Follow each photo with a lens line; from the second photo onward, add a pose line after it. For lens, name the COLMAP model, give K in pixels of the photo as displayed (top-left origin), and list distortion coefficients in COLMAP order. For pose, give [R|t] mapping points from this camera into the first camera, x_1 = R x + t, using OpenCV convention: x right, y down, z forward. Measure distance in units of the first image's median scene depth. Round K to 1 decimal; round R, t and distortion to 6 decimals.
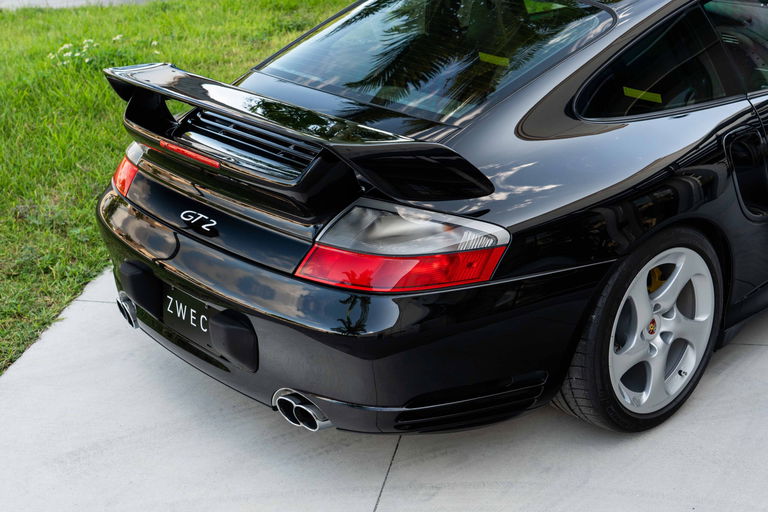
lens RADIAL K [[1127.8, 0, 385.9], [0, 1127.8, 251.5], [0, 0, 1]] dist [0.024142, 0.000000]
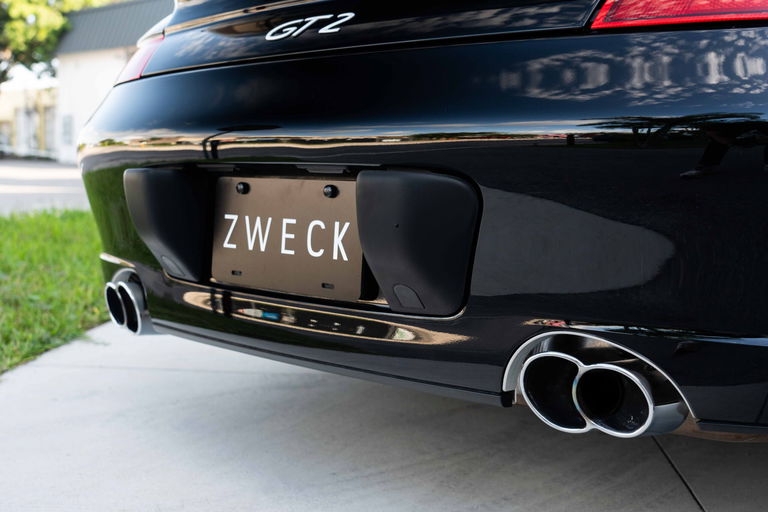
lens RADIAL K [[907.5, 0, 386.2], [0, 907.5, 257.7], [0, 0, 1]] dist [0.067190, 0.000000]
pose [[0.995120, 0.007277, 0.098400, -0.134348], [0.019299, 0.963661, -0.266432, 0.135571], [-0.096763, 0.267031, 0.958818, 0.510729]]
